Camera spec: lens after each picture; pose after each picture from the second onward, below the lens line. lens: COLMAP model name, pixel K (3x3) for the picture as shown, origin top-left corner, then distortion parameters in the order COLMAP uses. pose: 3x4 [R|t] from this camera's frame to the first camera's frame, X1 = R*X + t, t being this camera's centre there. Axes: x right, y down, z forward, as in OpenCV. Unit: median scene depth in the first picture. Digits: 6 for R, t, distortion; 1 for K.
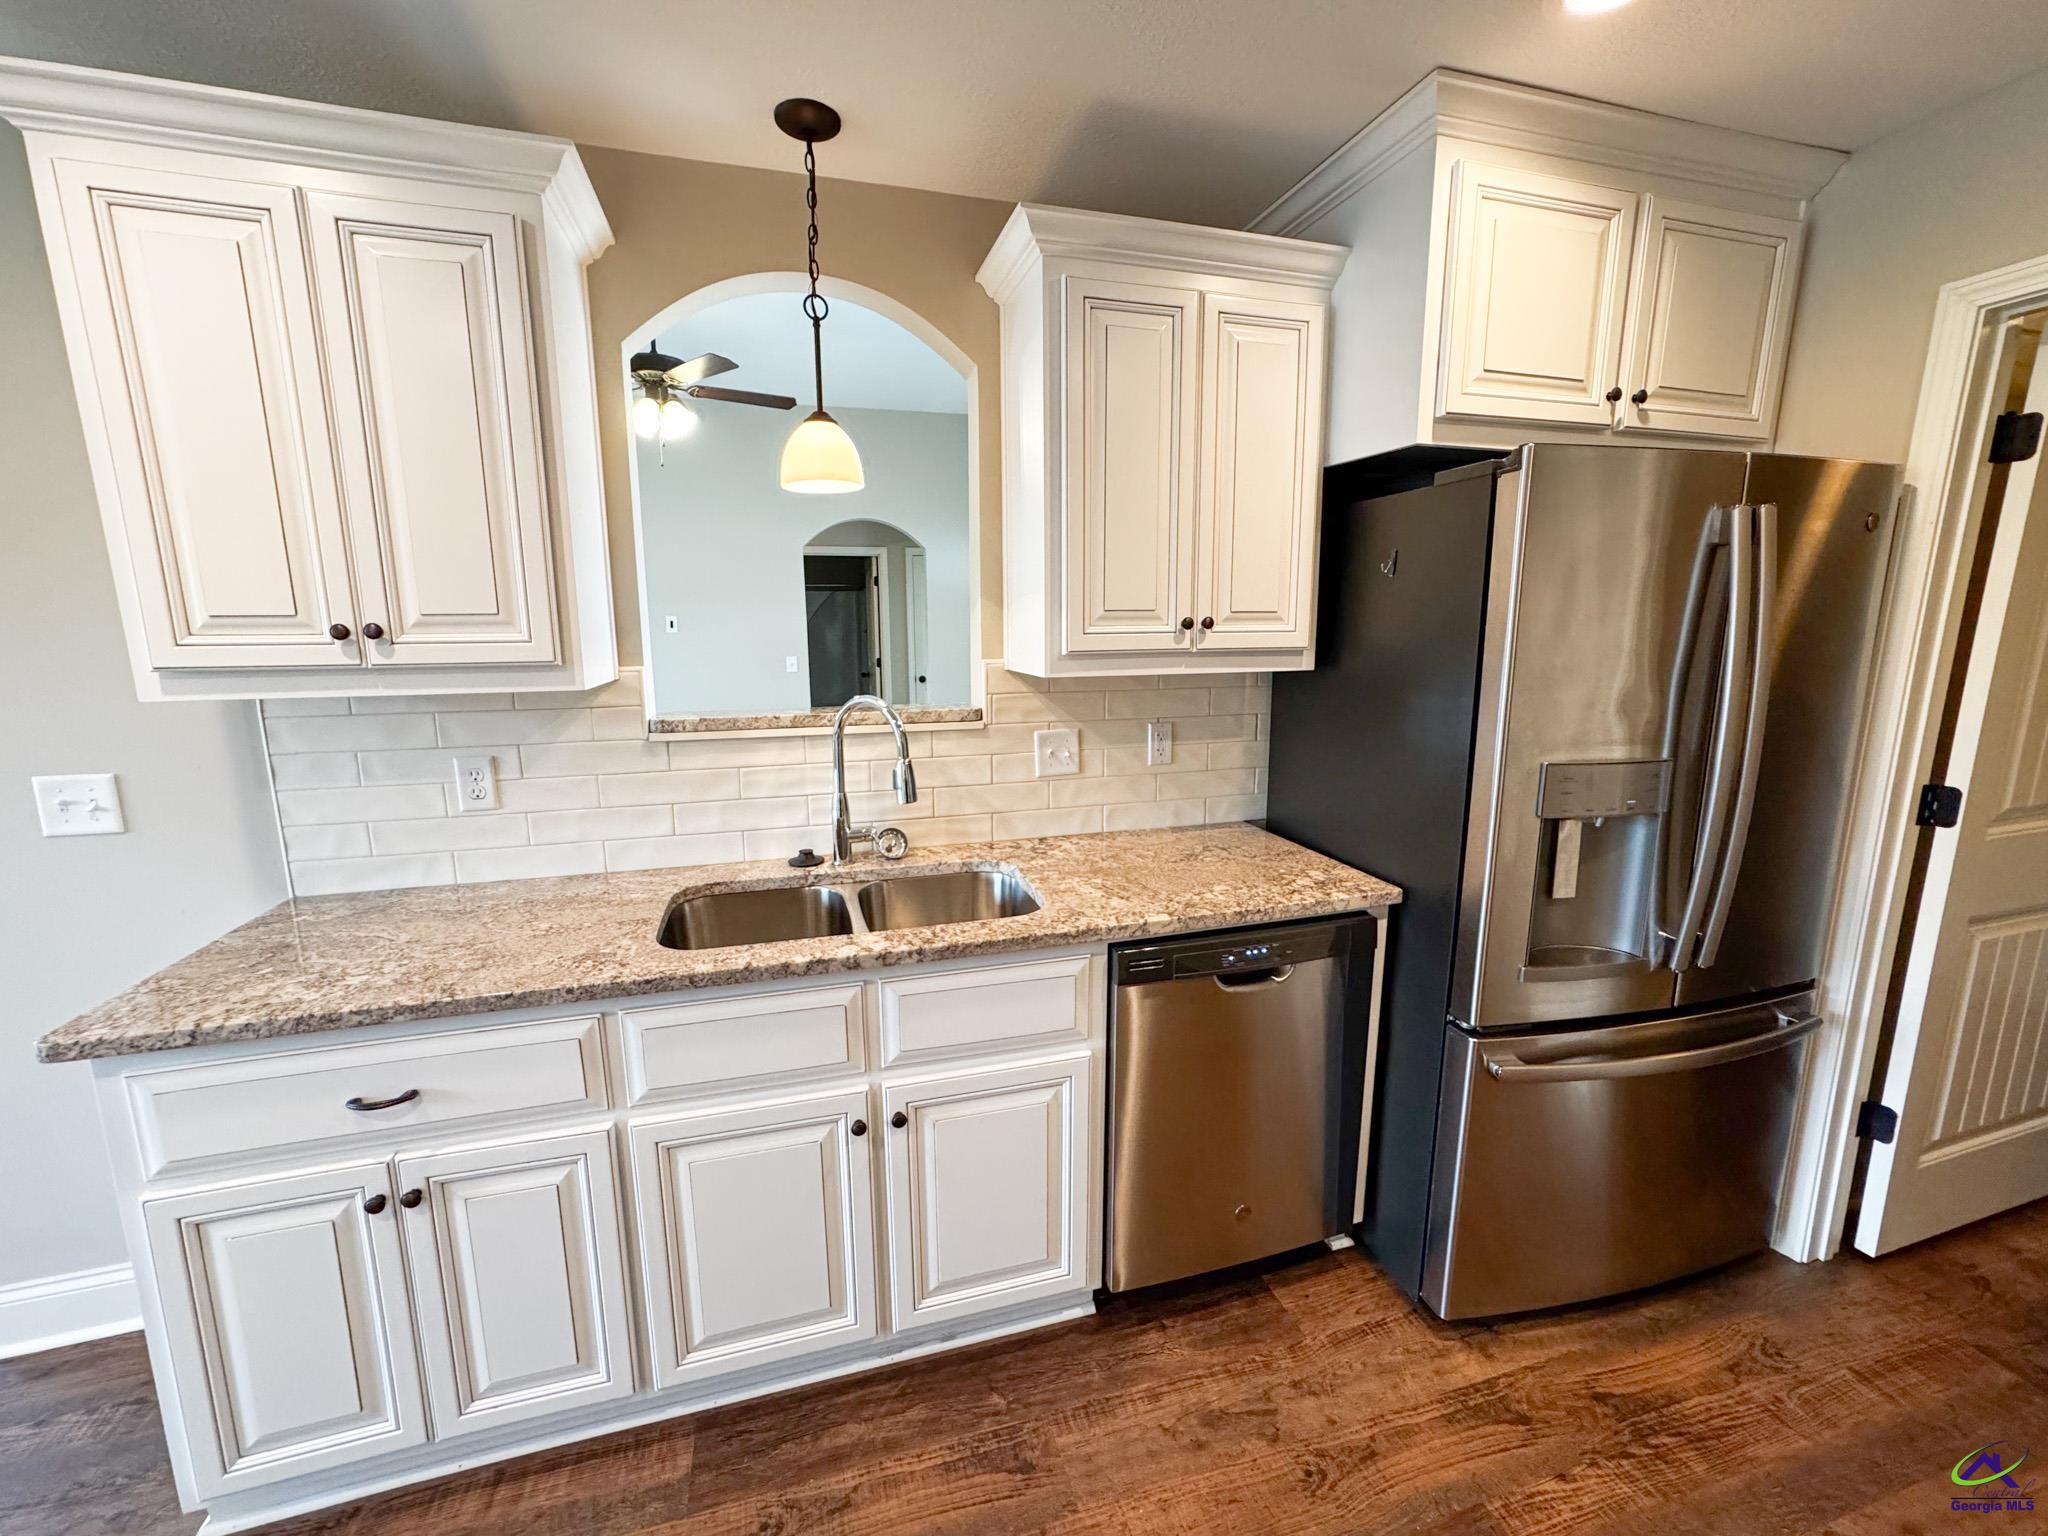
lens RADIAL K [[828.1, 0, 1024.0], [0, 828.1, 761.6], [0, 0, 1]] dist [-0.039077, 0.018700]
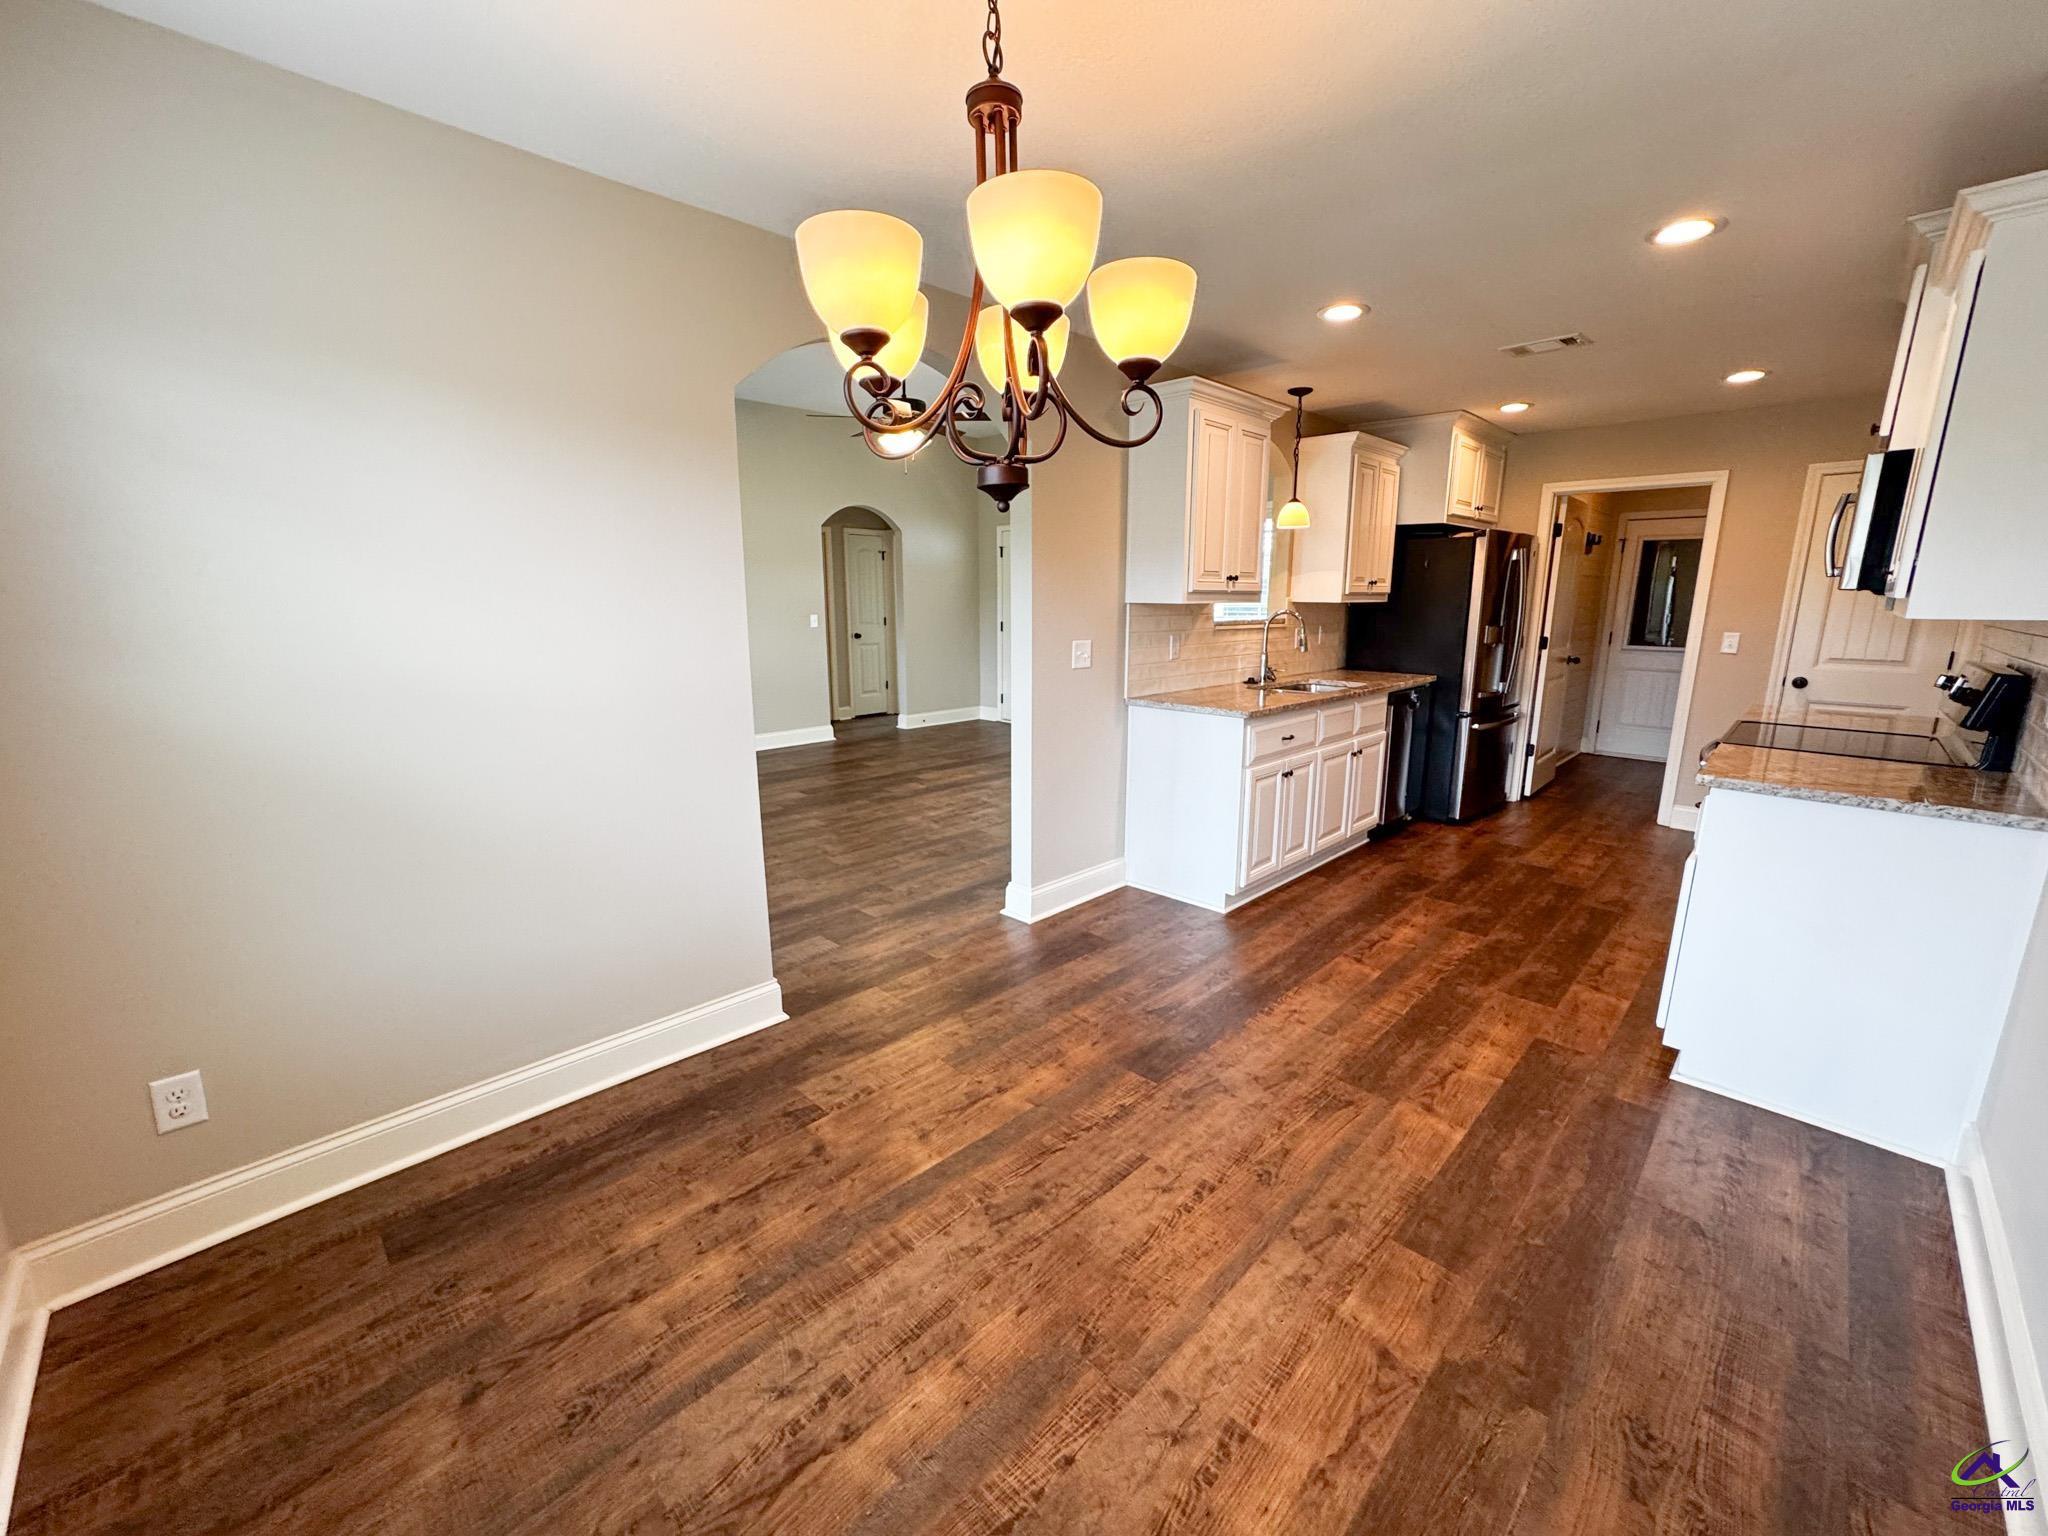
lens RADIAL K [[828.1, 0, 1024.0], [0, 828.1, 761.6], [0, 0, 1]] dist [-0.039077, 0.018700]
pose [[0.876698, -0.089417, 0.472658, -2.278976], [0.076505, 0.995984, 0.046515, 0.217045], [-0.474919, -0.004619, 0.880018, -0.882016]]
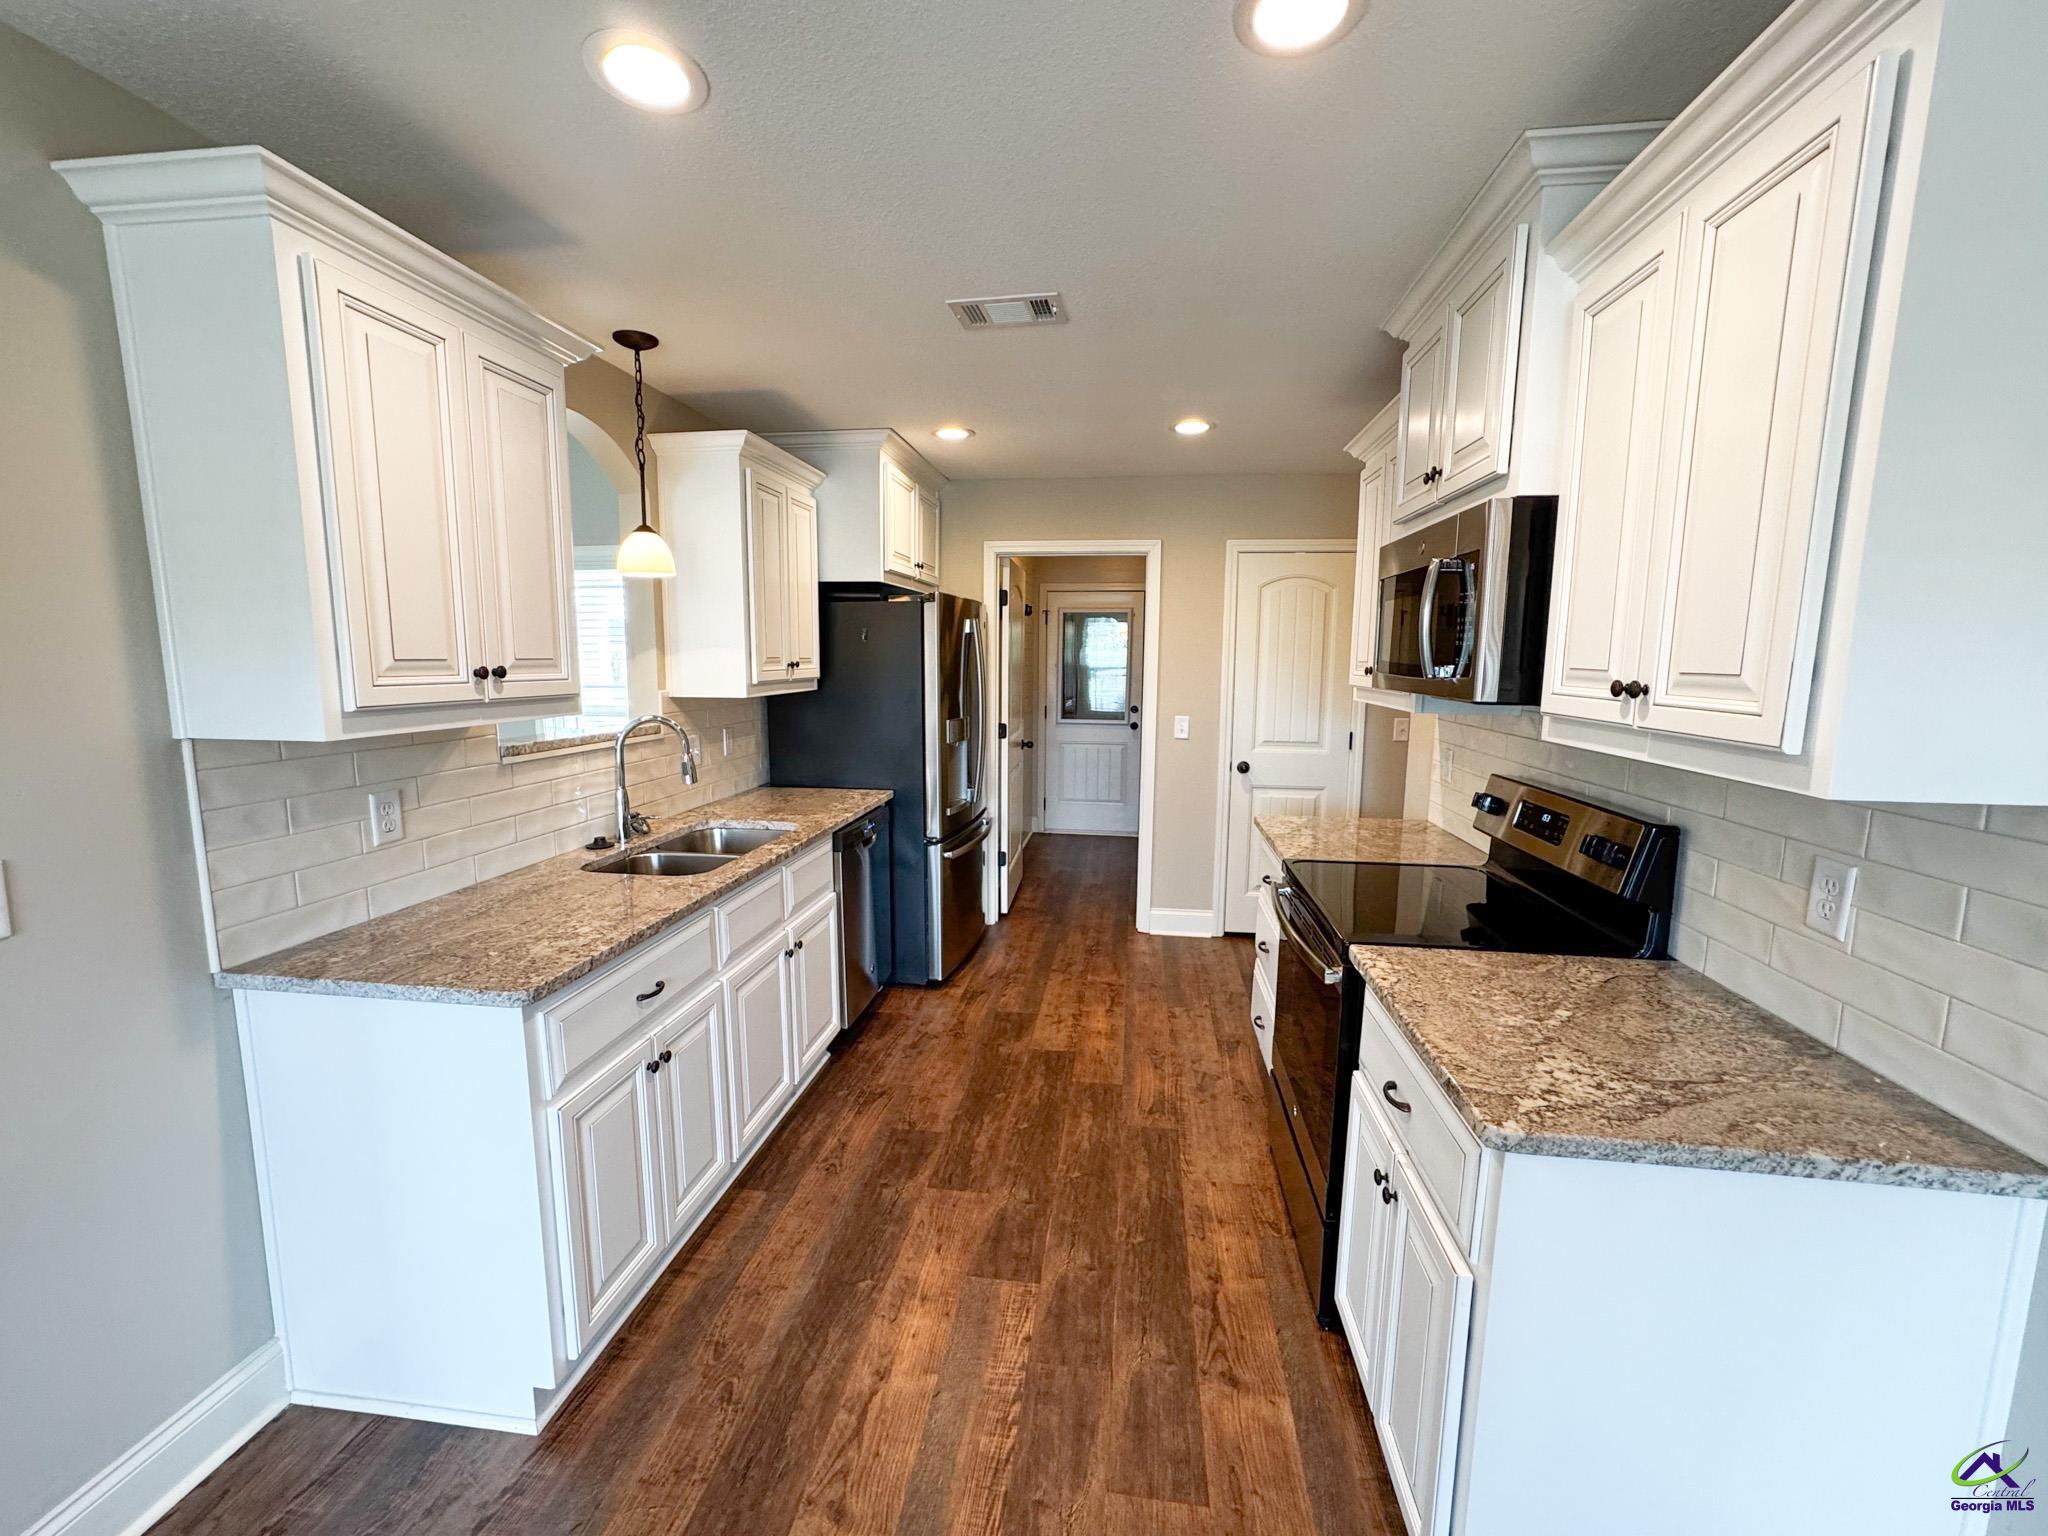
lens RADIAL K [[828.1, 0, 1024.0], [0, 828.1, 761.6], [0, 0, 1]] dist [-0.039077, 0.018700]
pose [[0.409382, -0.108244, 0.905919, -1.343469], [0.149189, 0.987514, 0.050575, 0.026923], [-0.900083, 0.114449, 0.420420, -0.198258]]
